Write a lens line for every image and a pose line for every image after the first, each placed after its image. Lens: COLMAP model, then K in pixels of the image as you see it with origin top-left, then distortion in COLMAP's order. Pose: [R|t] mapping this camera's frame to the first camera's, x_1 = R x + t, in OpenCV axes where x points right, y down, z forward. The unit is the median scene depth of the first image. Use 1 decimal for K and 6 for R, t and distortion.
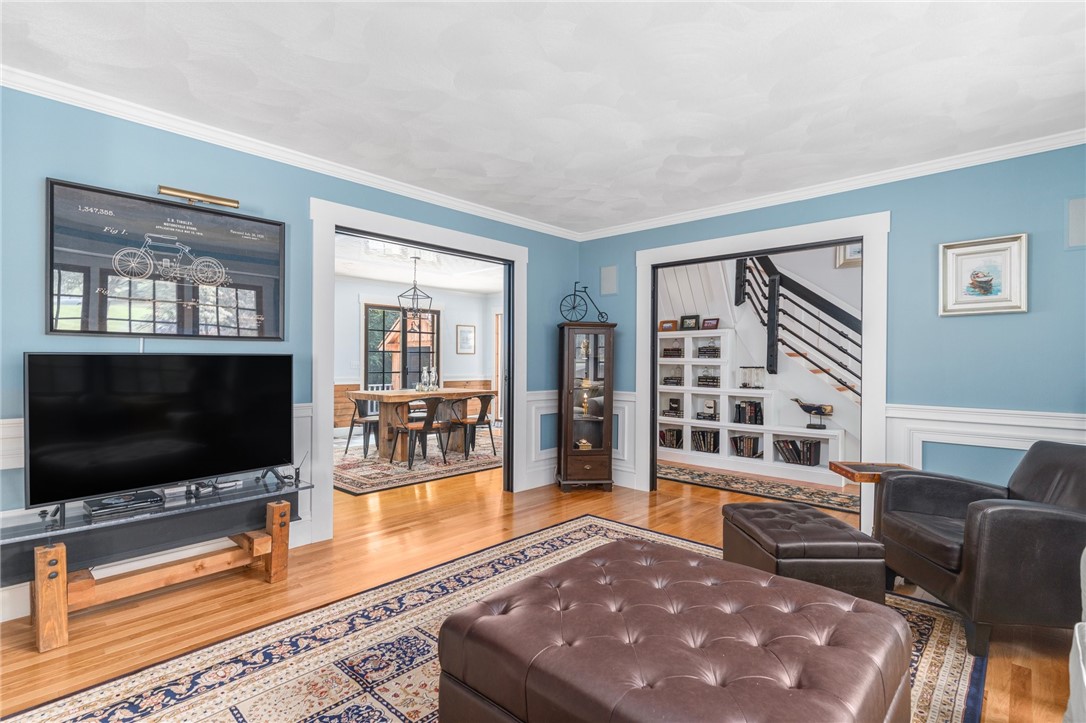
lens RADIAL K [[516.1, 0, 543.0], [0, 516.1, 361.5], [0, 0, 1]] dist [0.000601, -0.000990]
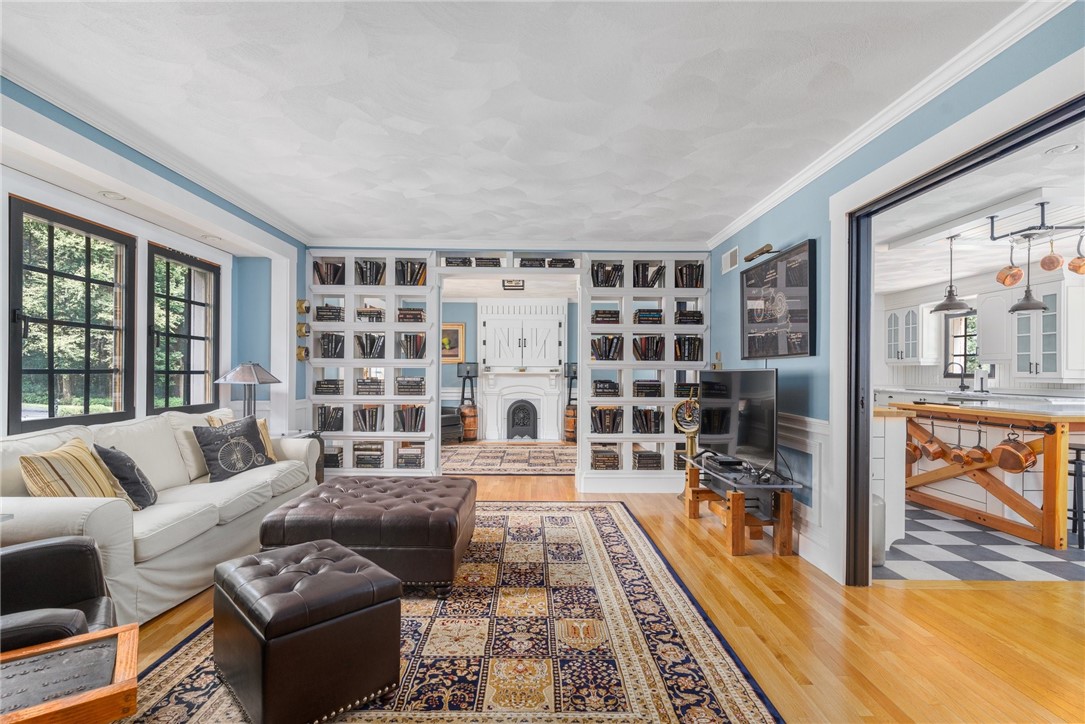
lens RADIAL K [[515.6, 0, 542.5], [0, 515.6, 362.0], [0, 0, 1]] dist [0.000601, -0.000990]
pose [[-0.719214, -0.024751, -0.694348, 0.795001], [-0.009963, 0.999630, -0.025314, 0.006759], [0.694717, -0.011289, -0.719194, 1.864369]]
